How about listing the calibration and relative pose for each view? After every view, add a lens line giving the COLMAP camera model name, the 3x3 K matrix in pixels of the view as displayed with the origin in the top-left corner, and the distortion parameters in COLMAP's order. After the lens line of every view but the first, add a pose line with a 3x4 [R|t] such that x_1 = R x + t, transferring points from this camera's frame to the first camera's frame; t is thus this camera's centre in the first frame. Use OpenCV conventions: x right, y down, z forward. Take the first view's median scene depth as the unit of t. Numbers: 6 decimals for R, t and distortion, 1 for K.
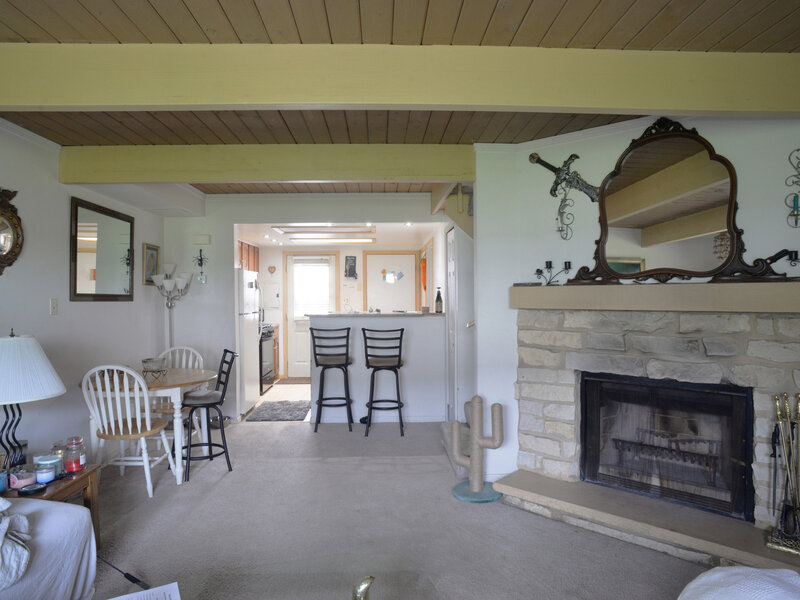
lens RADIAL K [[511.4, 0, 396.2], [0, 511.4, 297.6], [0, 0, 1]] dist [-0.084076, 0.054181]
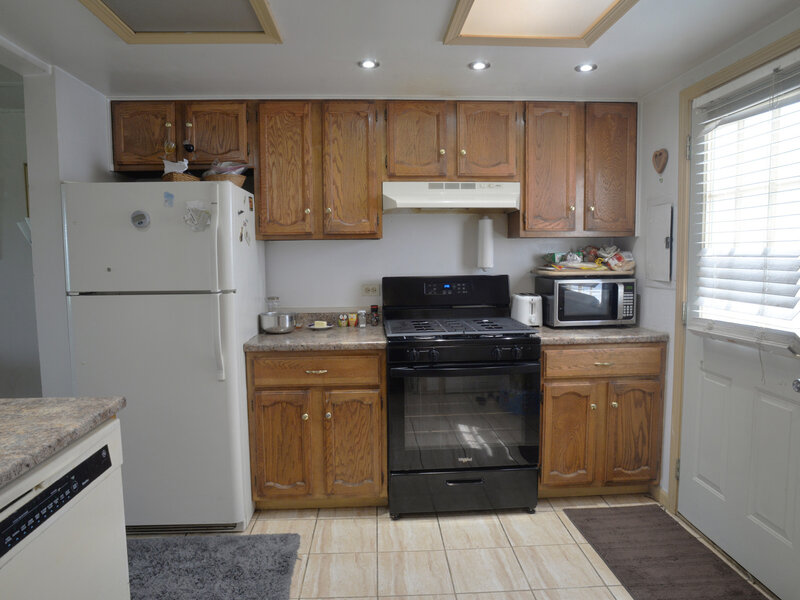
lens RADIAL K [[511.4, 0, 396.2], [0, 511.4, 297.6], [0, 0, 1]] dist [-0.084076, 0.054181]
pose [[0.022014, 0.094234, -0.995307, 0.070063], [0.009642, 0.995482, 0.094463, -0.001121], [0.999711, -0.011676, 0.021006, 0.825266]]
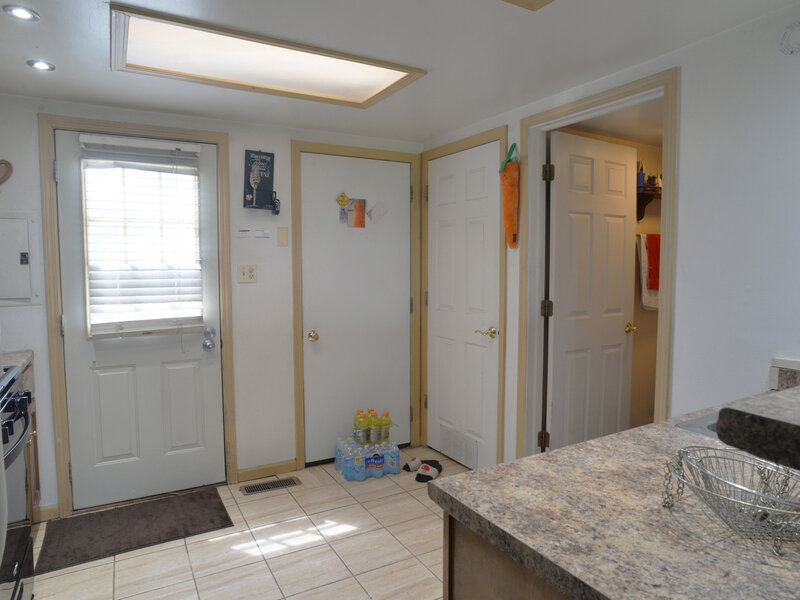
lens RADIAL K [[511.4, 0, 396.2], [0, 511.4, 297.6], [0, 0, 1]] dist [-0.084076, 0.054181]
pose [[0.887969, -0.026507, 0.459139, -0.171262], [-0.002595, 0.998033, 0.062638, 0.000193], [-0.459896, -0.056813, 0.886154, 0.629168]]
